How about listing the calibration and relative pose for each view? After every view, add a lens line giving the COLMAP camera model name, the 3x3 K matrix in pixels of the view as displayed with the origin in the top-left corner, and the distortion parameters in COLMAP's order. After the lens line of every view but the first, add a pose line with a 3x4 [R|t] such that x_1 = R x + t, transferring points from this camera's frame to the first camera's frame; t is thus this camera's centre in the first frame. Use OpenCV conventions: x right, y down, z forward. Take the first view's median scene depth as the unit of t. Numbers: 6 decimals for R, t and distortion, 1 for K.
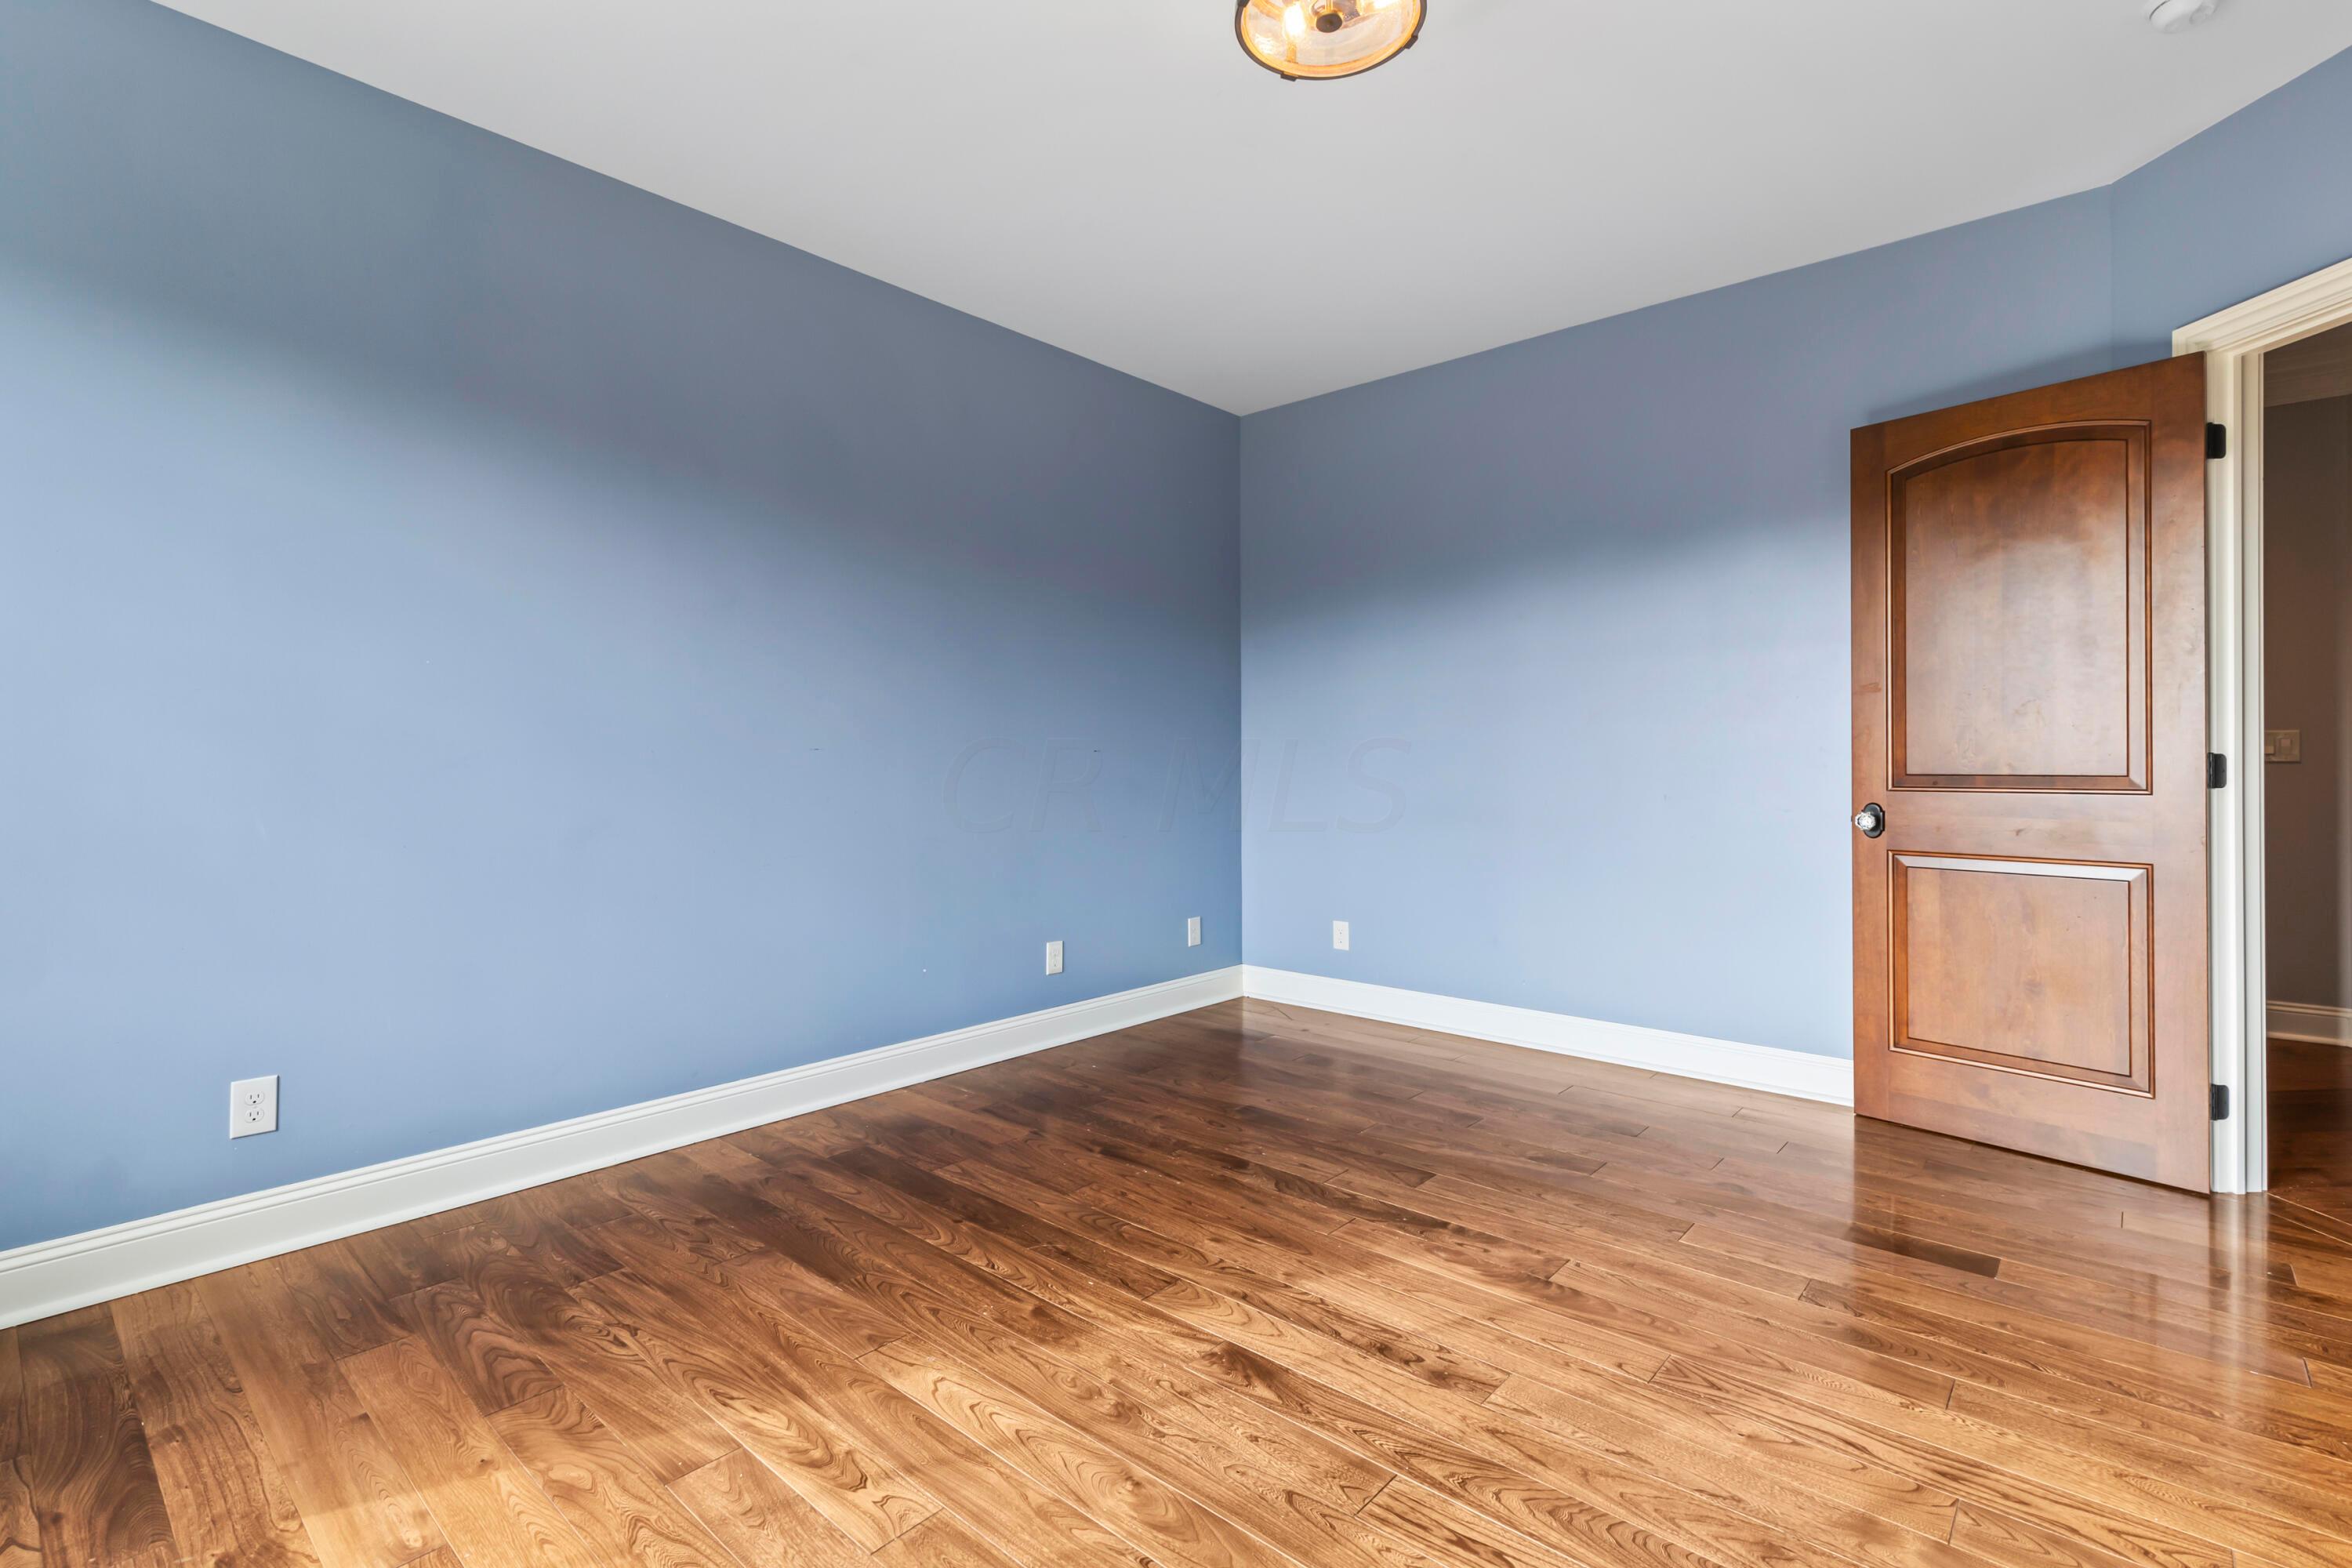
lens RADIAL K [[1081.2, 0, 1171.7], [0, 1081.2, 773.0], [0, 0, 1]] dist [0.002572, 0.000195]
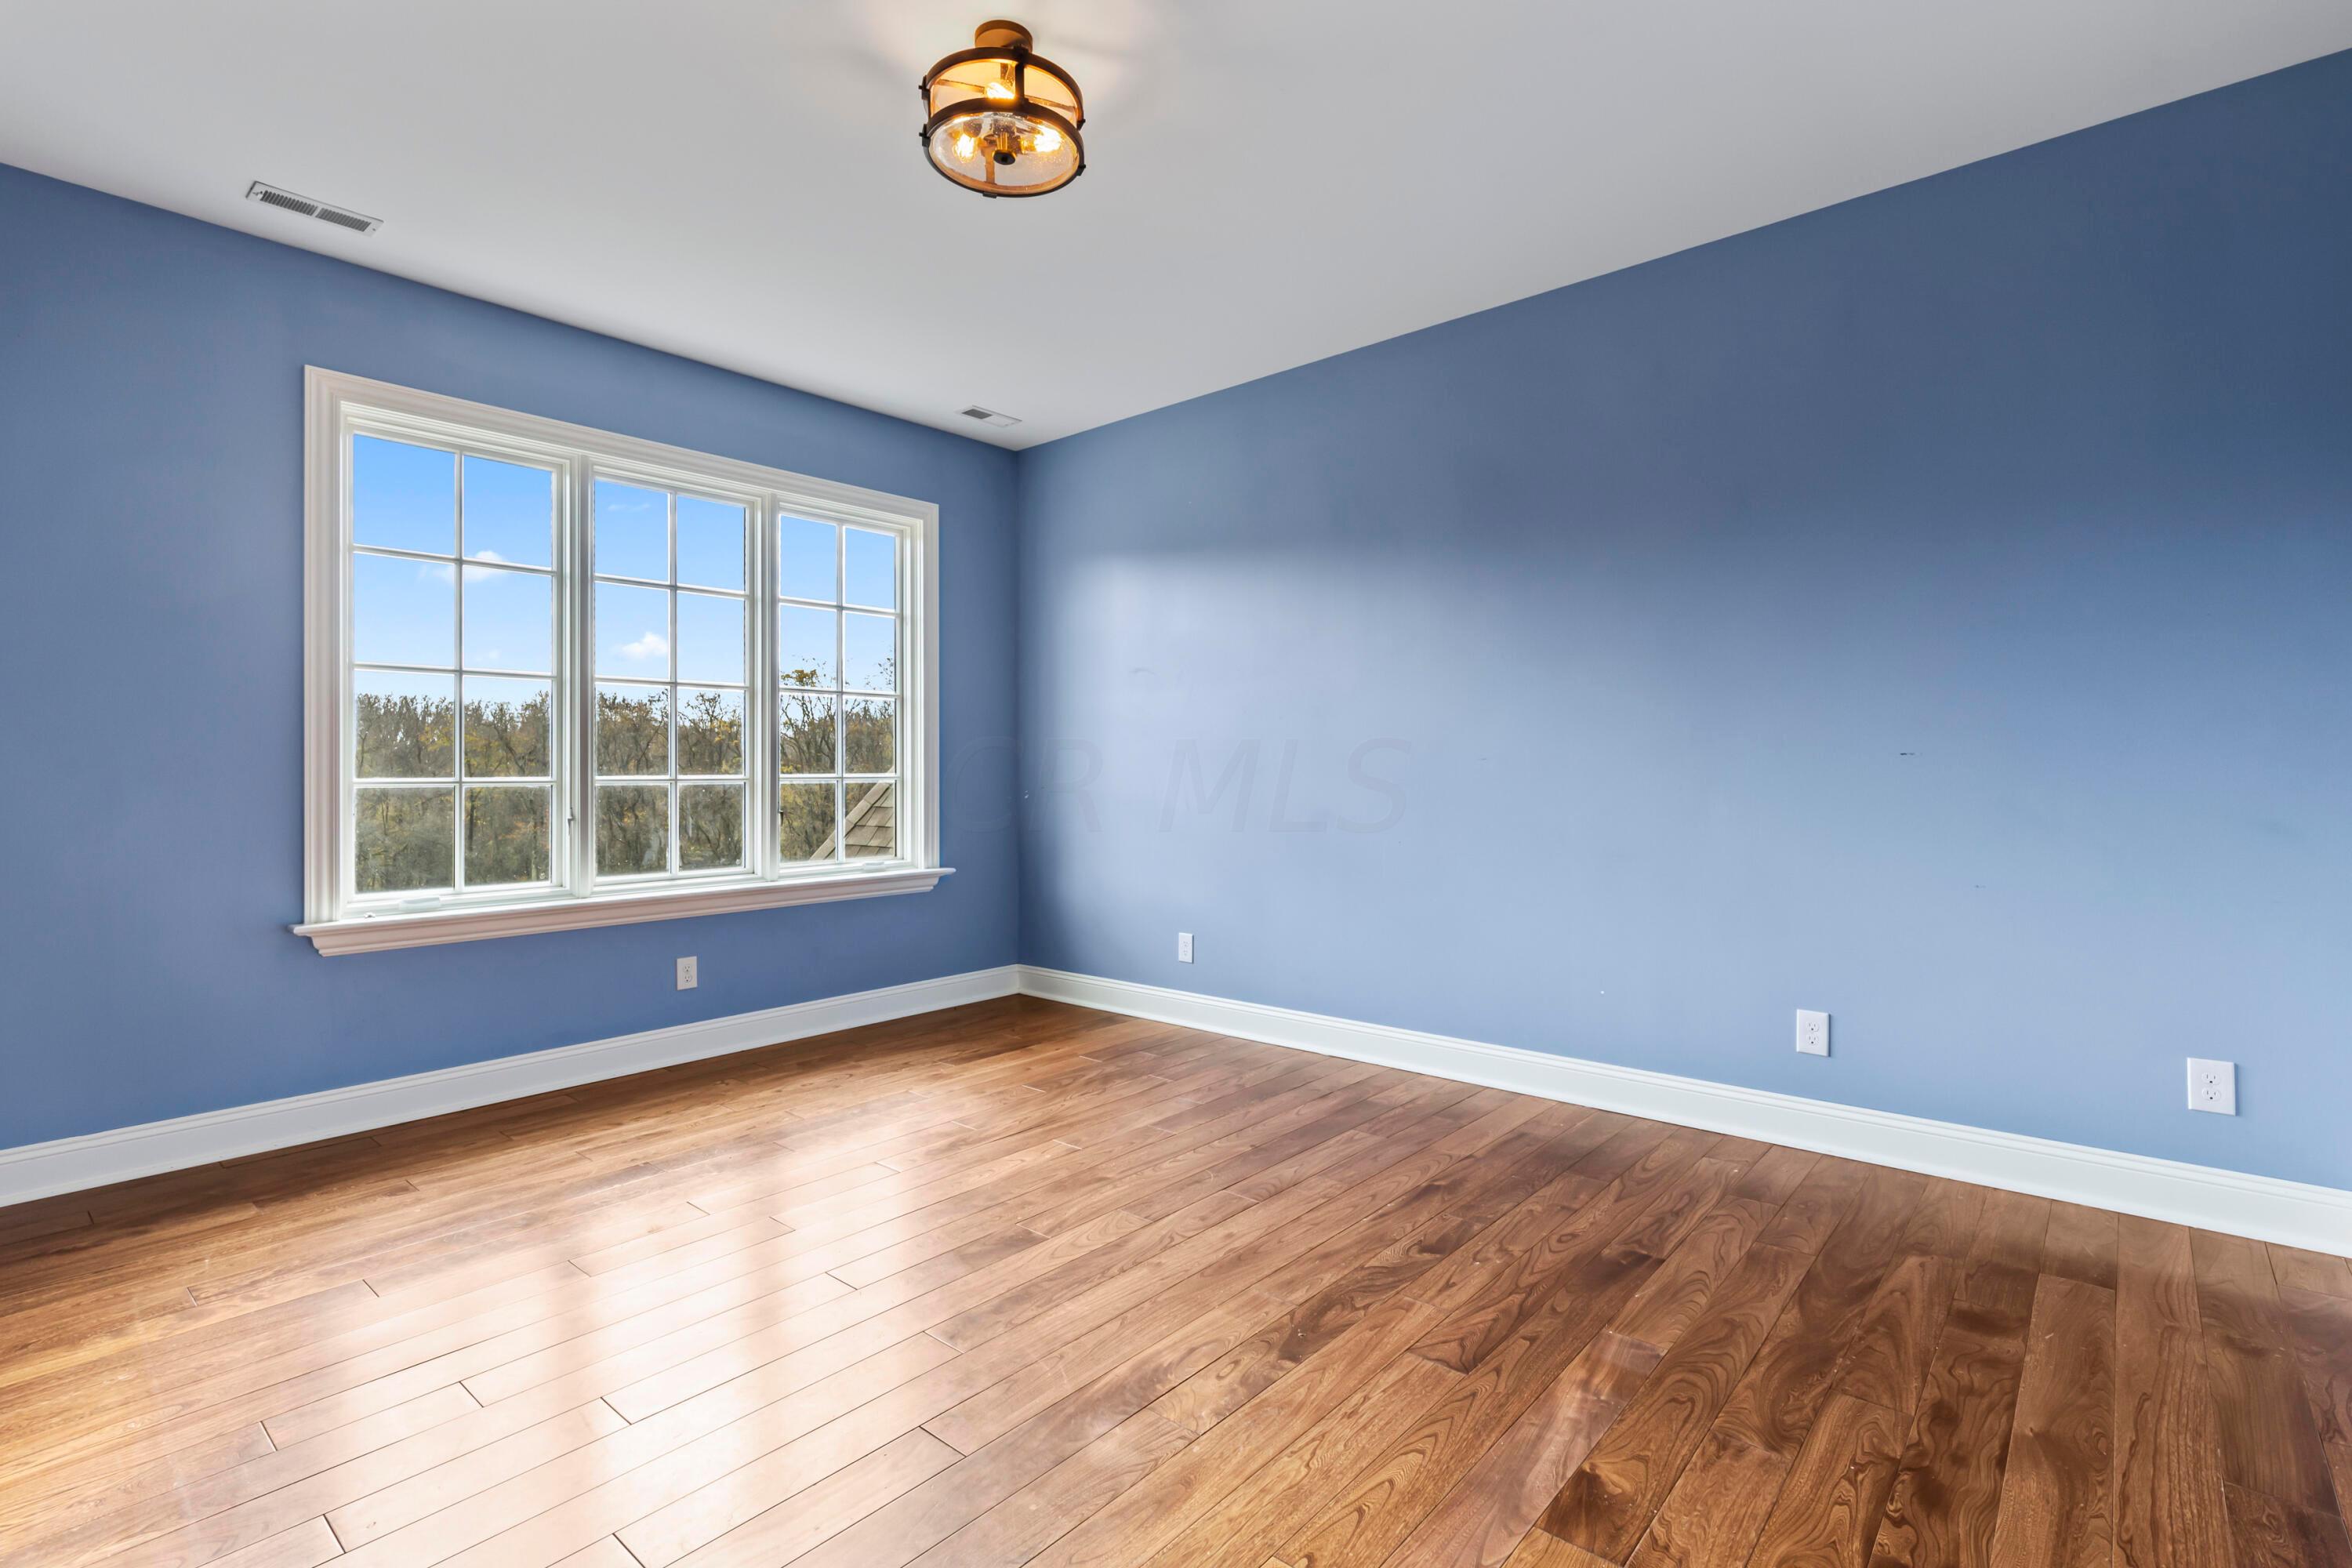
lens RADIAL K [[1081.2, 0, 1171.7], [0, 1081.2, 773.0], [0, 0, 1]] dist [0.002572, 0.000195]
pose [[0.010222, 0.002586, -0.999944, 1.050194], [-0.007412, 0.999969, 0.002510, -0.010574], [0.999920, 0.007386, 0.010241, 0.913969]]
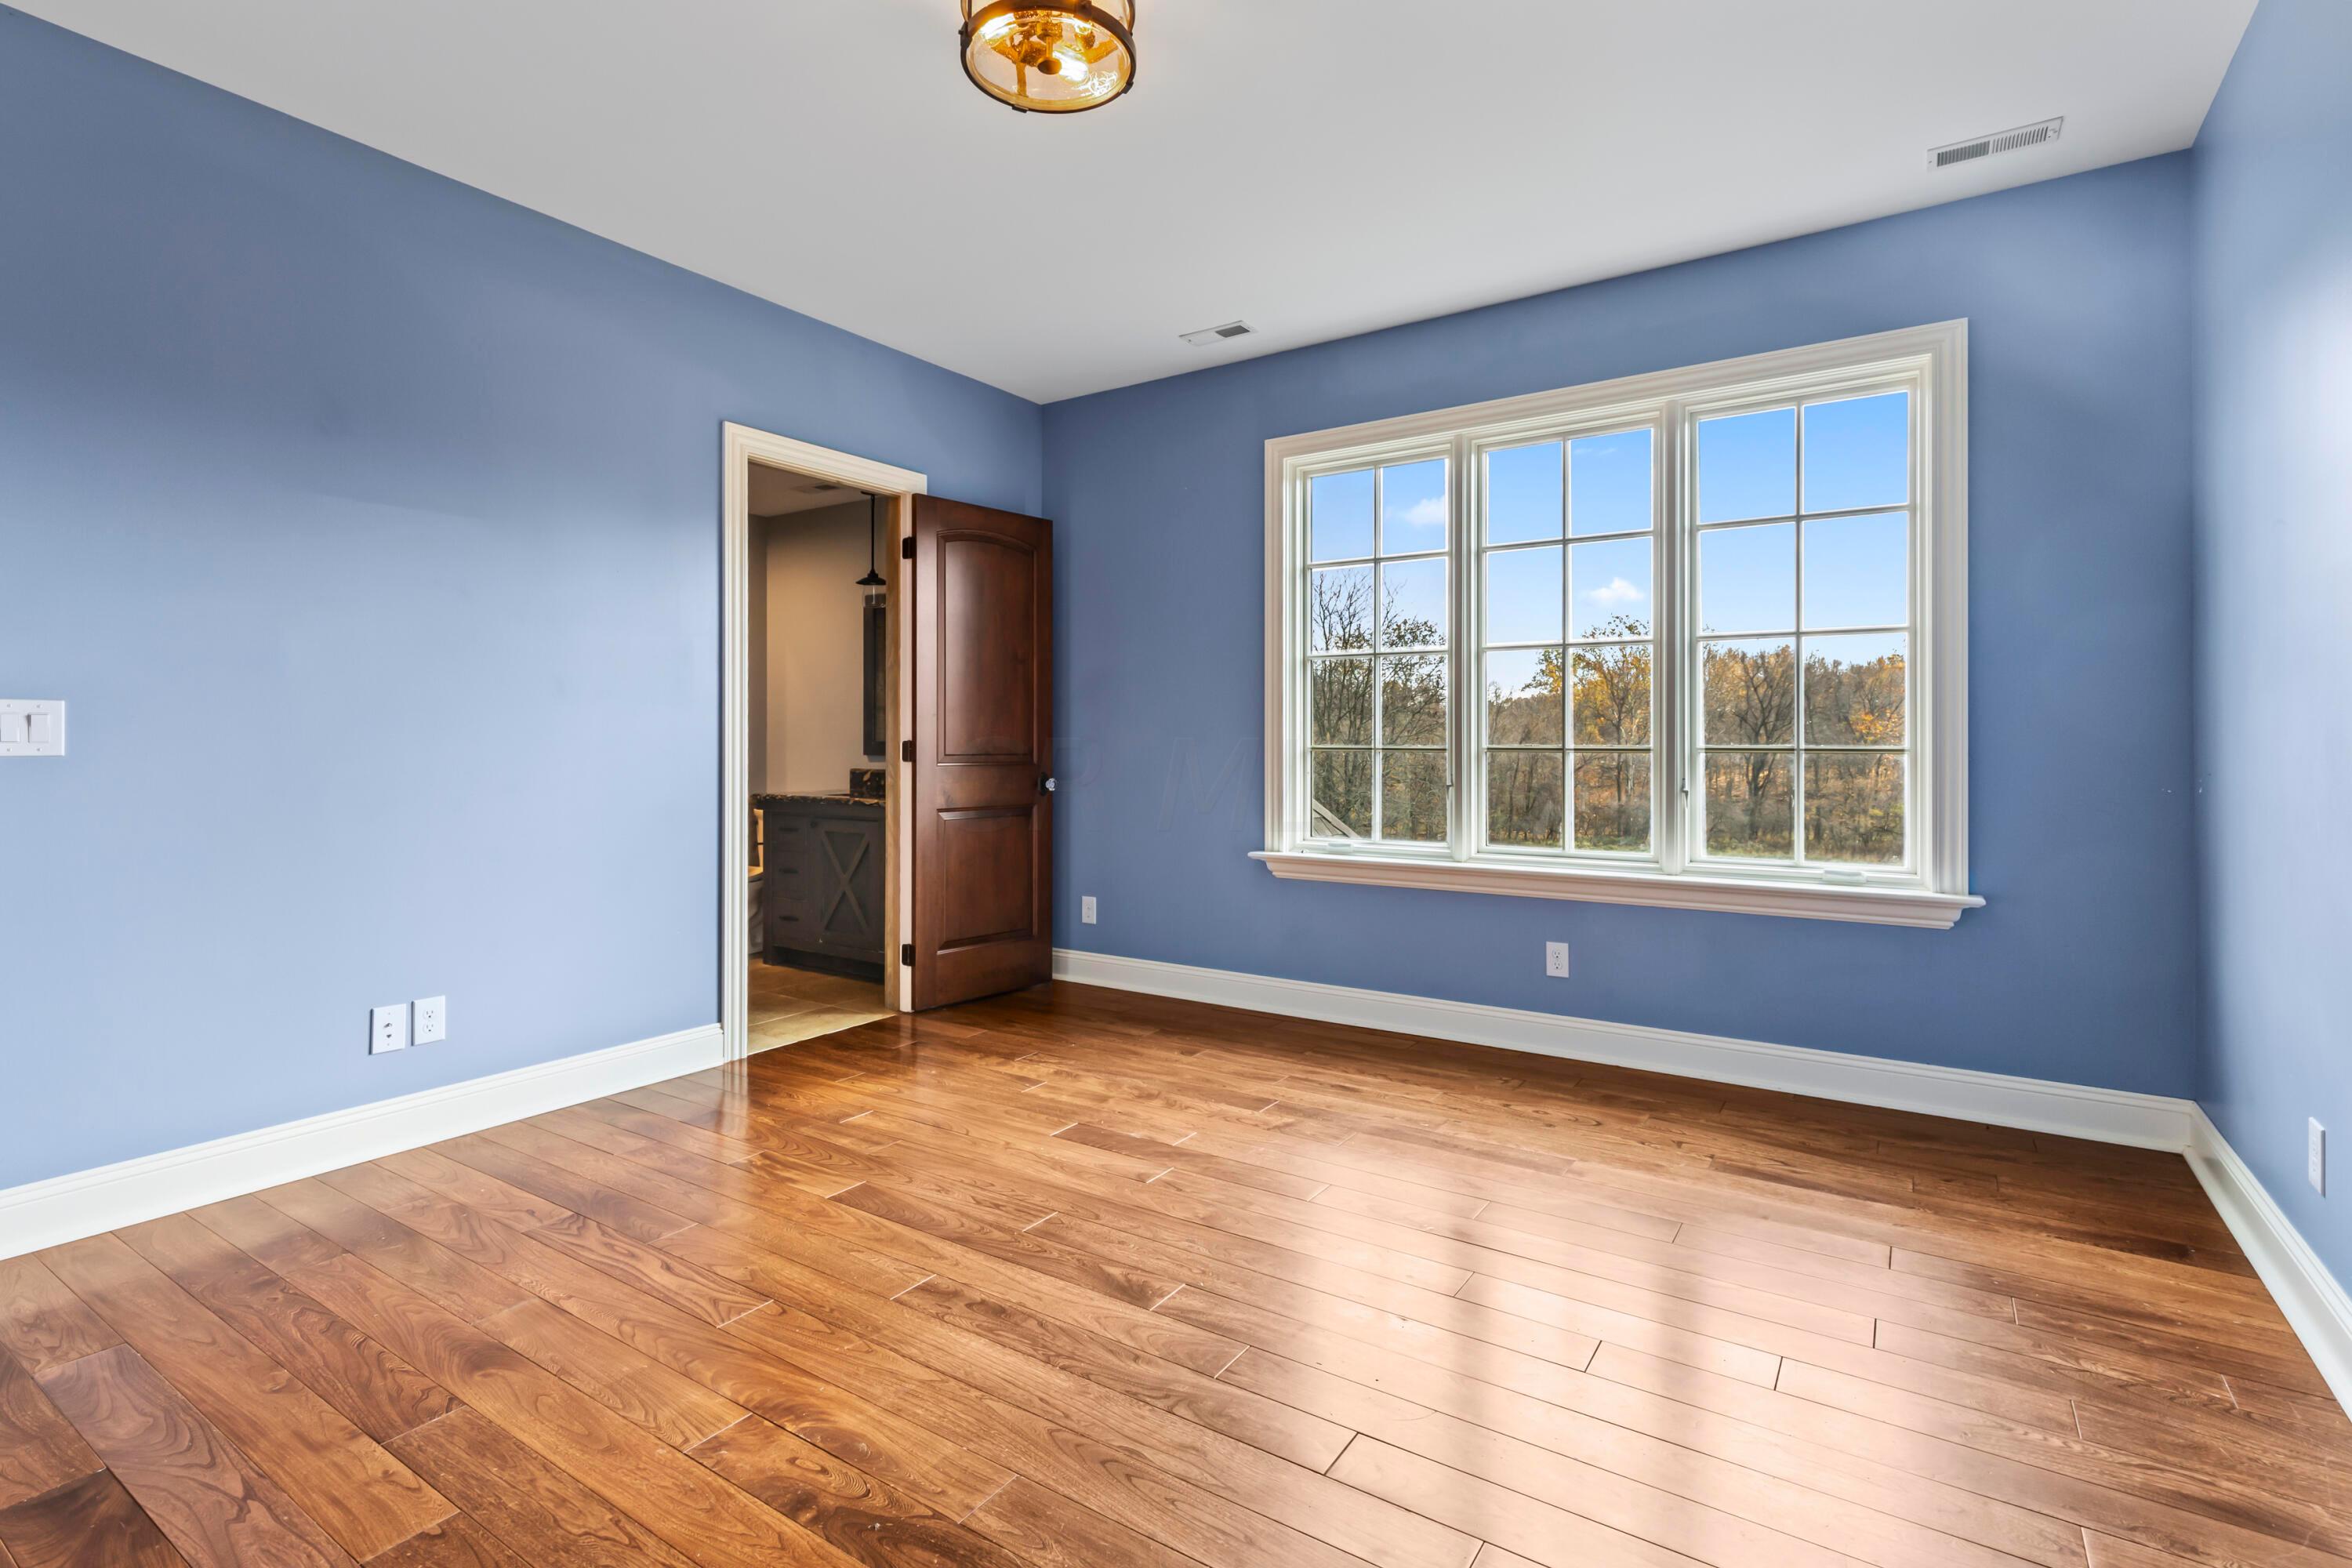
lens RADIAL K [[1107.6, 0, 1173.1], [0, 1107.6, 737.8], [0, 0, 1]] dist [0.012171, -0.000038]
pose [[-0.990505, 0.001804, -0.137462, 0.141390], [0.000191, 0.999931, 0.011749, -0.025286], [0.137474, 0.011611, -0.990437, 1.660081]]
